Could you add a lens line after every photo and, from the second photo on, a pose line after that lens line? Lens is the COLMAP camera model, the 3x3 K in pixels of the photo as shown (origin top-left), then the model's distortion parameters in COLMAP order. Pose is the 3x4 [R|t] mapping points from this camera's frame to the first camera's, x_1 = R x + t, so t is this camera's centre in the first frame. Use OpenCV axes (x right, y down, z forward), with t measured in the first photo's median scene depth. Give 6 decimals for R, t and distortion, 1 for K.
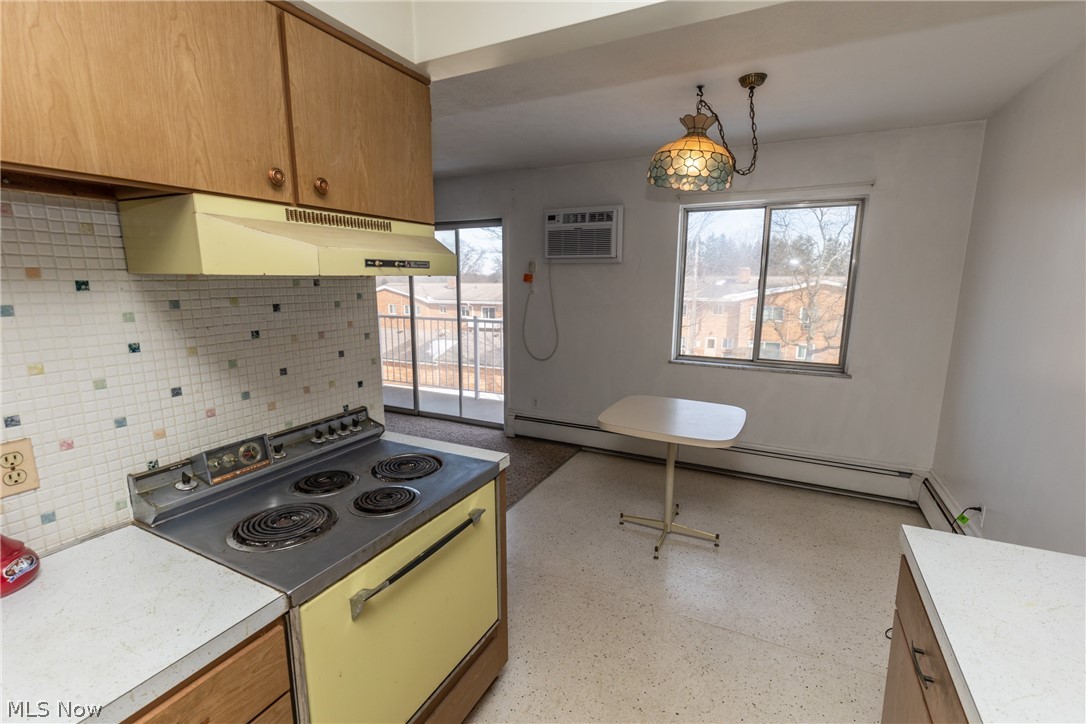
lens RADIAL K [[476.1, 0, 544.9], [0, 476.1, 368.0], [0, 0, 1]] dist [0.003291, -0.000303]
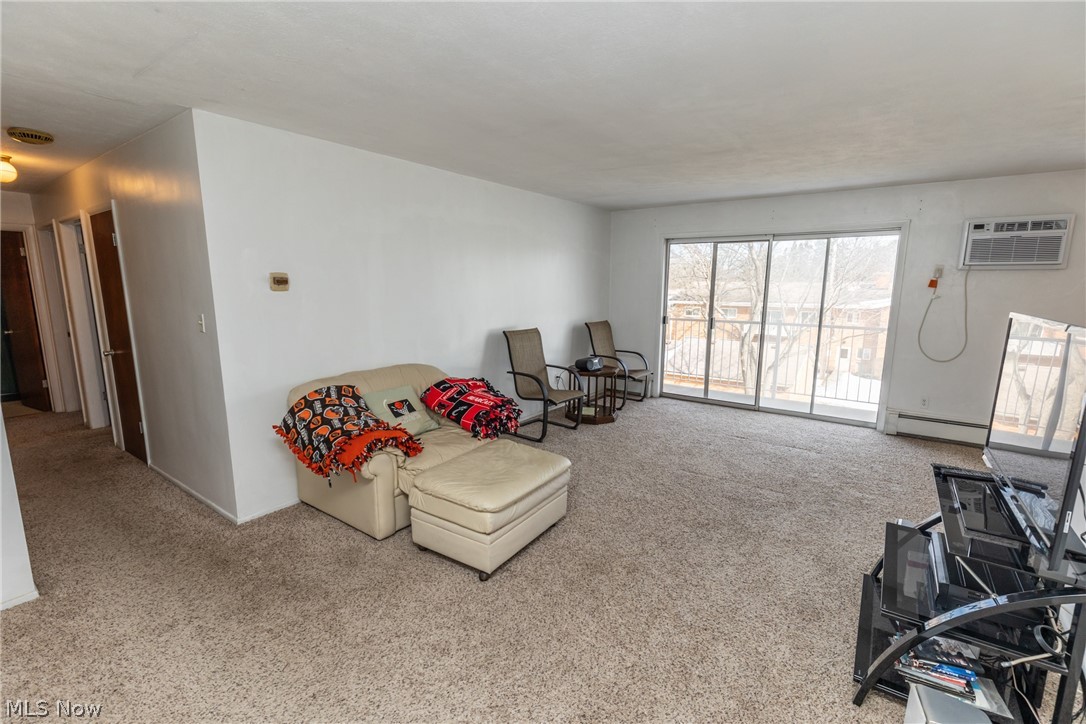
lens RADIAL K [[476.1, 0, 539.7], [0, 476.1, 362.8], [0, 0, 1]] dist [0.003291, -0.000303]
pose [[0.985697, 0.026859, -0.166373, -0.742166], [-0.030510, 0.999346, -0.019423, 0.034364], [0.165743, 0.024221, 0.985871, -0.190159]]
